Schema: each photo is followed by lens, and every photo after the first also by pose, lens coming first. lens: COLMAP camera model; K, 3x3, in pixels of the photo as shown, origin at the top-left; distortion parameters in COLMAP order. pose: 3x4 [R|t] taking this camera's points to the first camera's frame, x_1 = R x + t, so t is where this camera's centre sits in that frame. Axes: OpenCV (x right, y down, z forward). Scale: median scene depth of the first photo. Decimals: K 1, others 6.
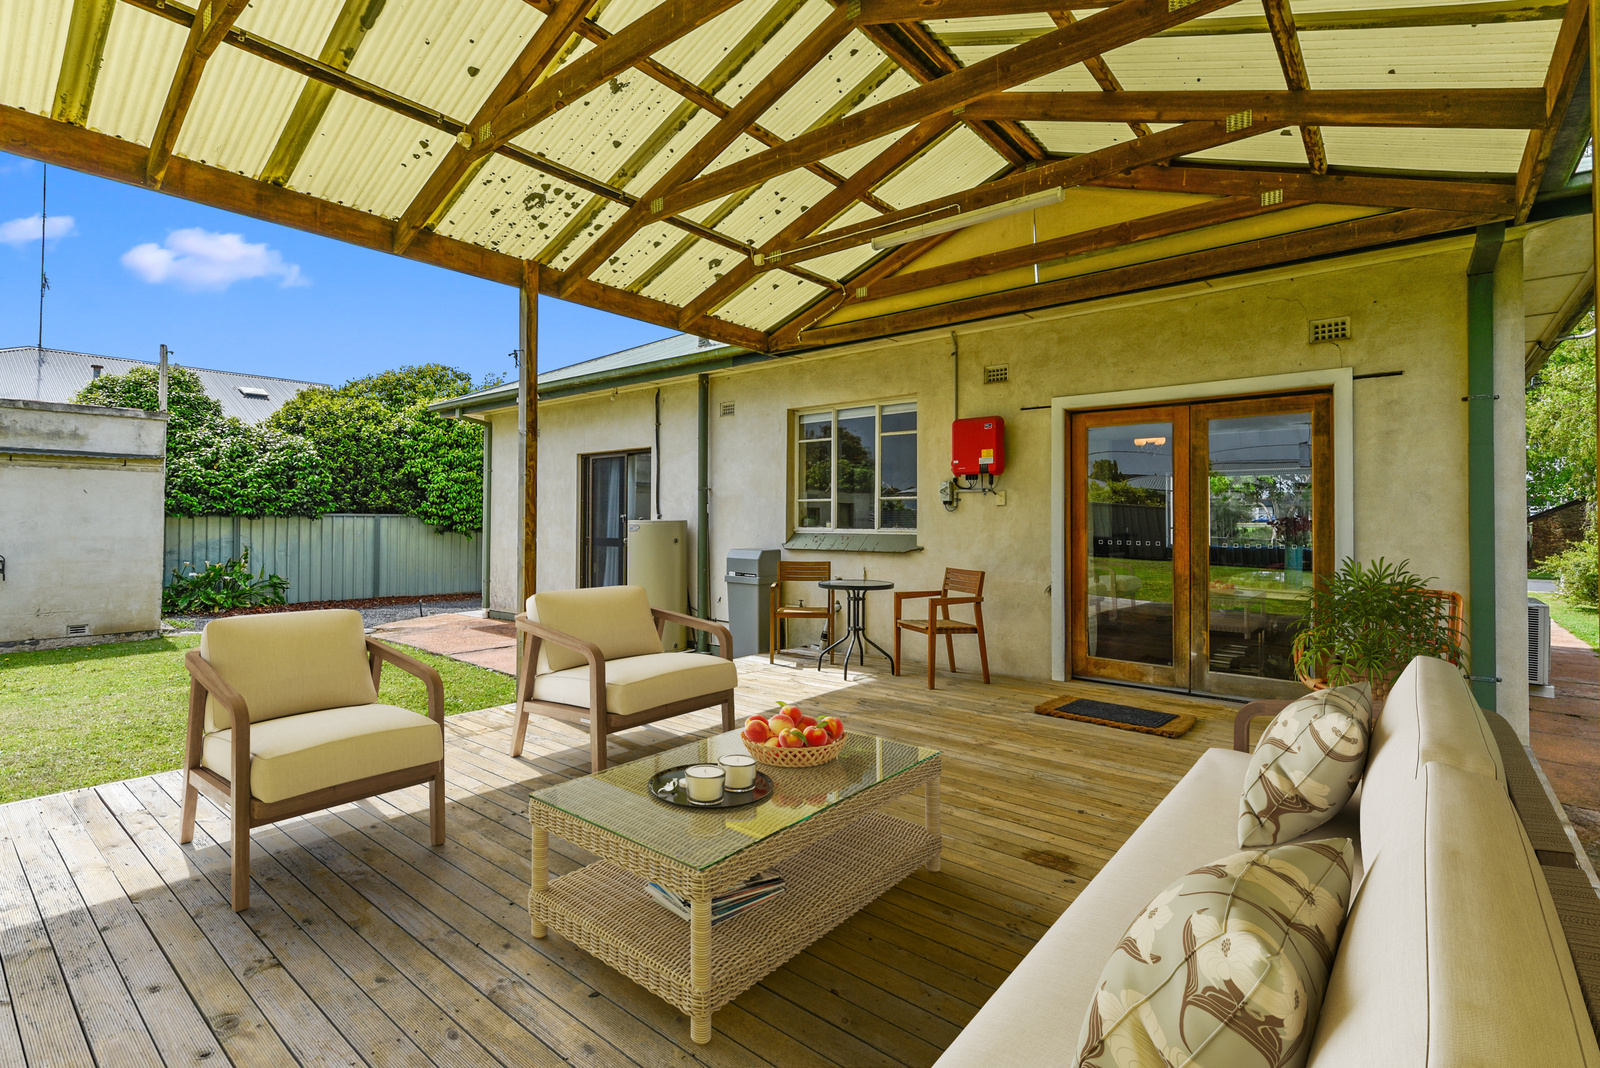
lens RADIAL K [[741.8, 0, 803.4], [0, 741.8, 537.3], [0, 0, 1]] dist [0.002637, 0.000095]
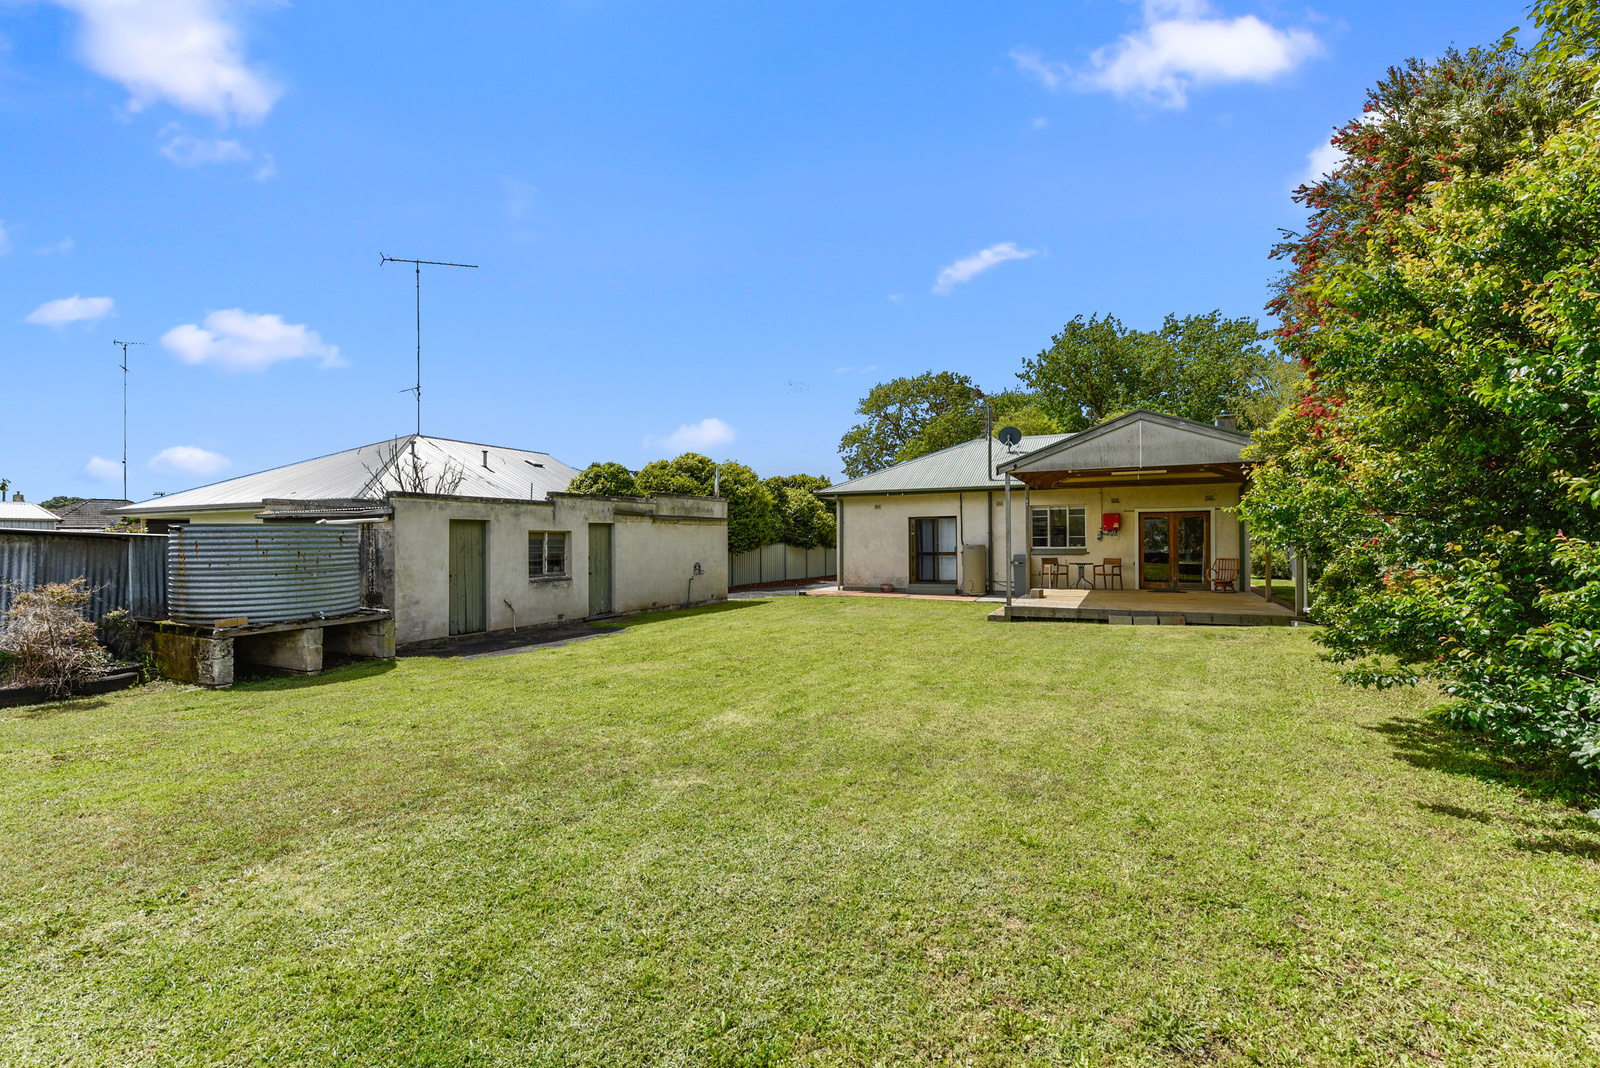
lens RADIAL K [[694.6, 0, 800.0], [0, 694.6, 534.0], [0, 0, 1]] dist [0.001798, 0.000067]
pose [[0.972205, -0.010400, 0.233900, -1.651261], [0.017498, 0.999447, -0.028289, -0.001428], [-0.233476, 0.031595, 0.971849, -1.523609]]
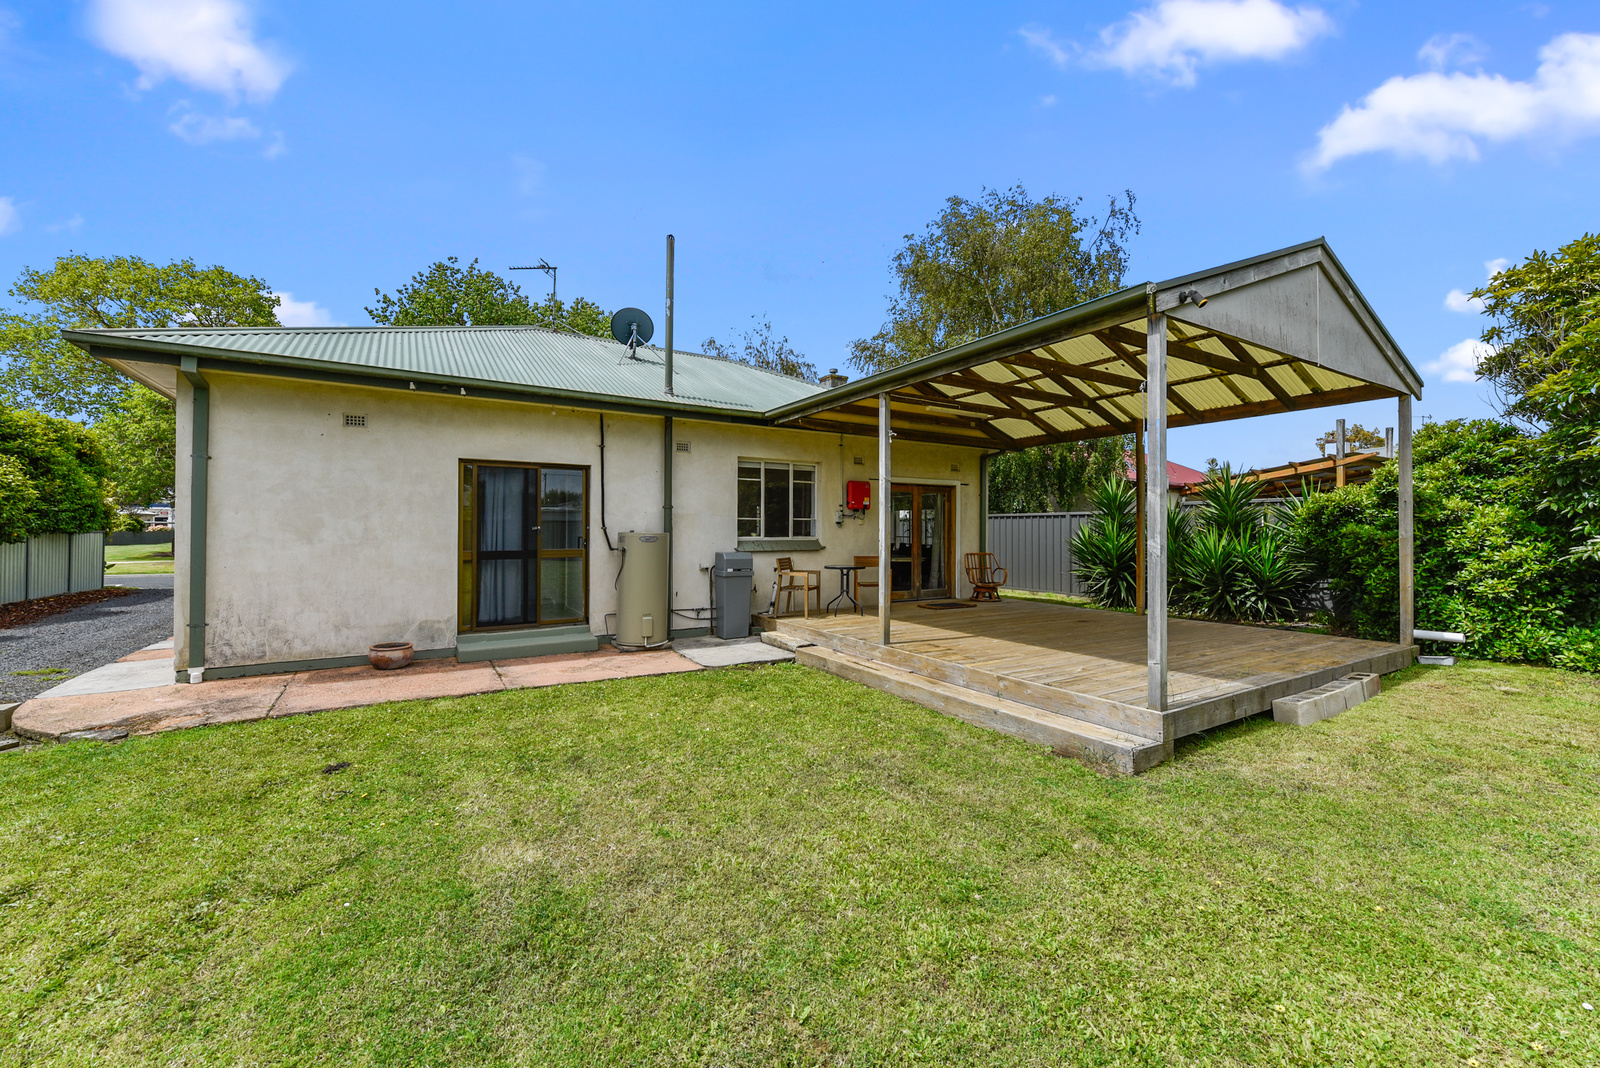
lens RADIAL K [[637.7, 0, 798.7], [0, 637.7, 524.7], [0, 0, 1]] dist [0.002305, 0.000184]
pose [[0.323907, 0.004020, 0.946080, -1.279510], [0.018736, 0.999768, -0.010662, -0.023450], [-0.945903, 0.021179, 0.323757, 0.522180]]
